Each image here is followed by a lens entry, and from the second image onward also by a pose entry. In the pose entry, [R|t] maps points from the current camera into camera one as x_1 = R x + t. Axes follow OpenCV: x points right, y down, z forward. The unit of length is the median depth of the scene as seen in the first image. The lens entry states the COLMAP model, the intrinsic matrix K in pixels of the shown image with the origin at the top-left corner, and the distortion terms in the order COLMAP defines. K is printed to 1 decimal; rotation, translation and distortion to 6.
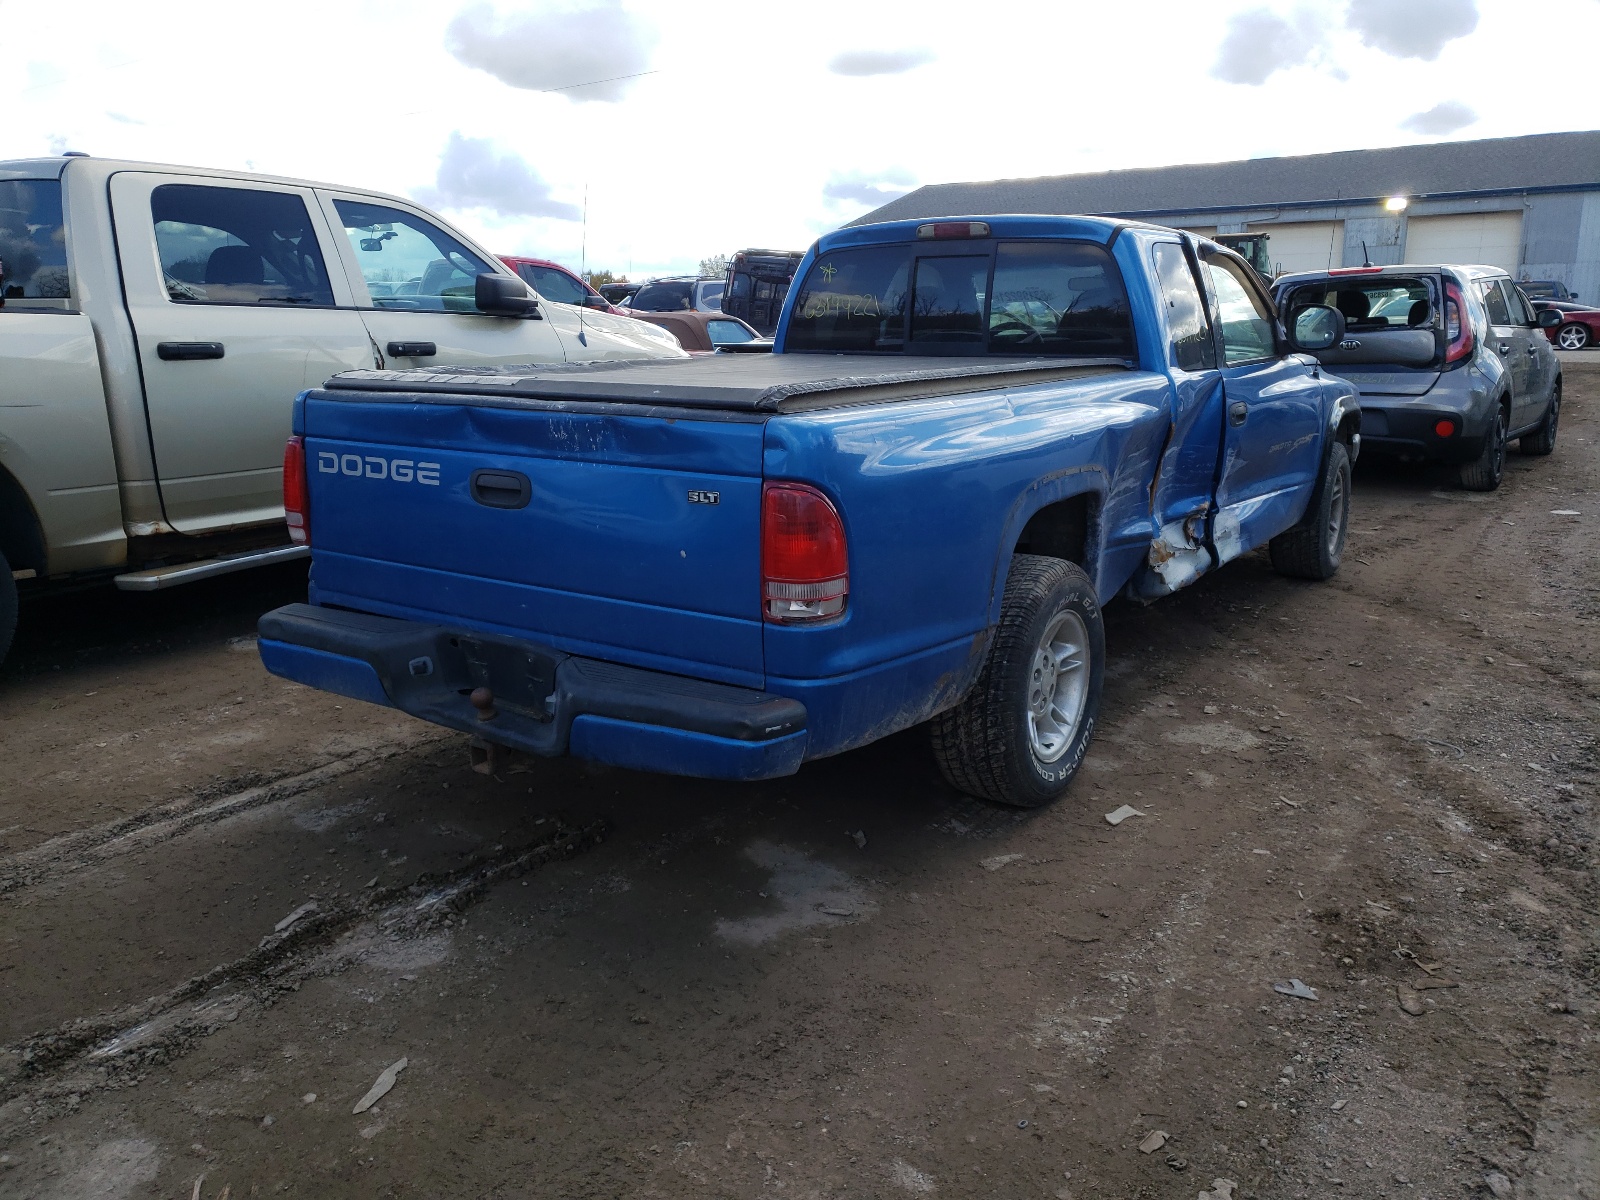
lens RADIAL K [[1210.0, 0, 796.7], [0, 1210.0, 593.7], [0, 0, 1]] dist [0.038628, -0.003218]
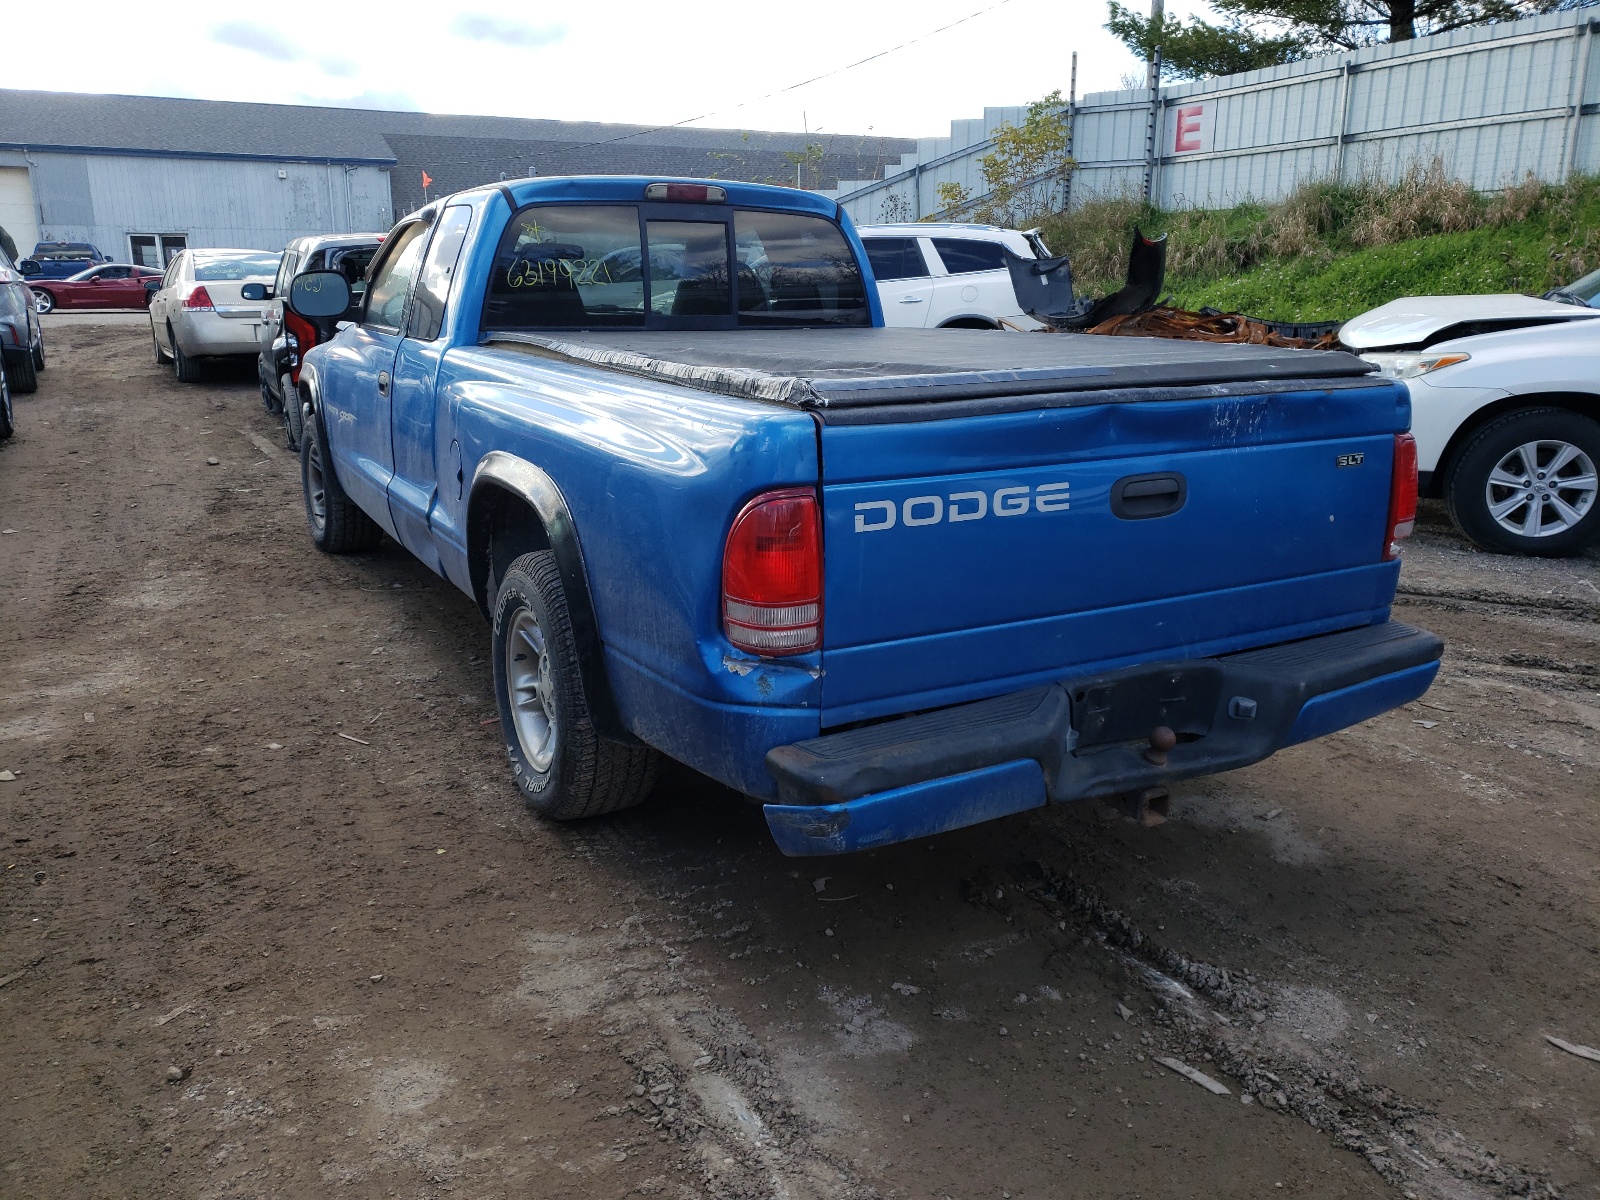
lens RADIAL K [[1210.0, 0, 798.7], [0, 1210.0, 605.4], [0, 0, 1]] dist [0.038628, -0.003218]
pose [[0.471681, -0.229766, 0.851307, -1.032228], [0.197435, 0.968461, 0.151993, -0.177597], [-0.859381, 0.096385, 0.502169, 0.734859]]
